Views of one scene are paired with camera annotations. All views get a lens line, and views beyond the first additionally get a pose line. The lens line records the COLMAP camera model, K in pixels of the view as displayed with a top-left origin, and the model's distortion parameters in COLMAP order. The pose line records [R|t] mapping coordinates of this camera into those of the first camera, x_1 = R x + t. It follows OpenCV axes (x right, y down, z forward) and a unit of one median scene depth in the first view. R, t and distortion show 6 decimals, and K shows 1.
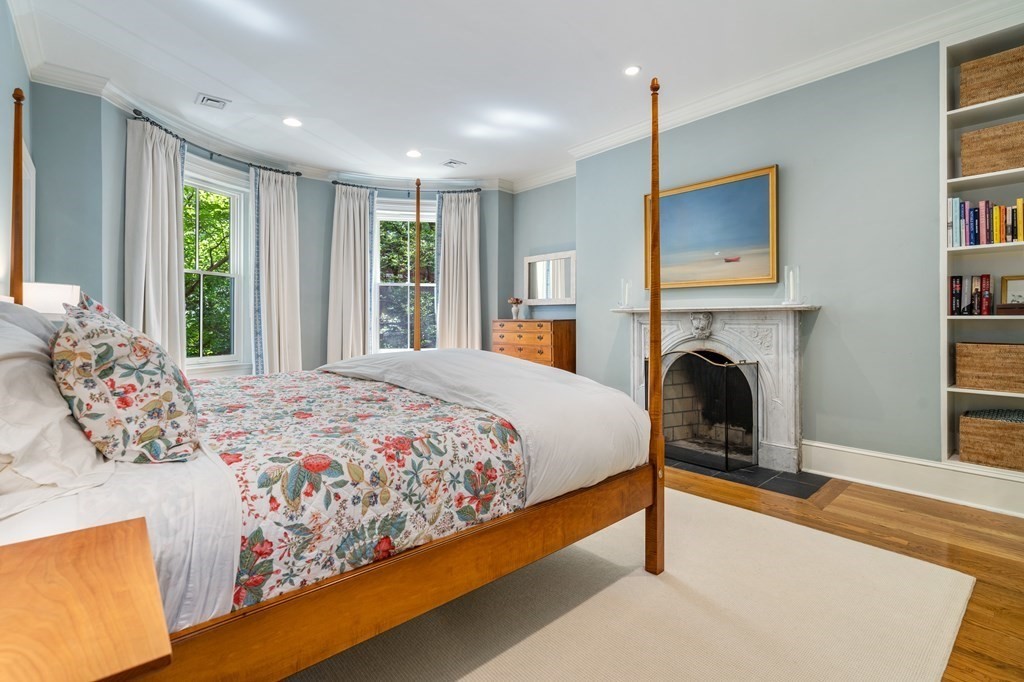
lens RADIAL K [[476.2, 0, 506.3], [0, 476.2, 317.5], [0, 0, 1]] dist [0.005000, -0.001372]
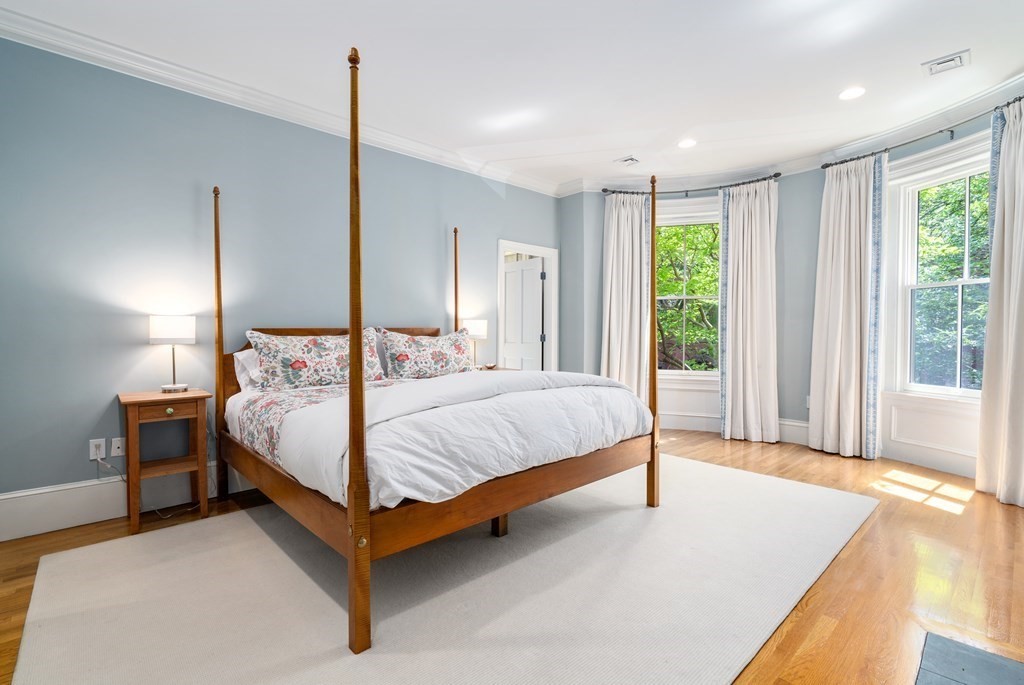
lens RADIAL K [[476.2, 0, 511.4], [0, 476.2, 341.9], [0, 0, 1]] dist [0.005000, -0.001372]
pose [[0.036036, 0.018595, -0.999177, 0.439757], [0.000132, 0.999827, 0.018612, -0.007076], [0.999350, -0.000803, 0.036027, 0.473737]]
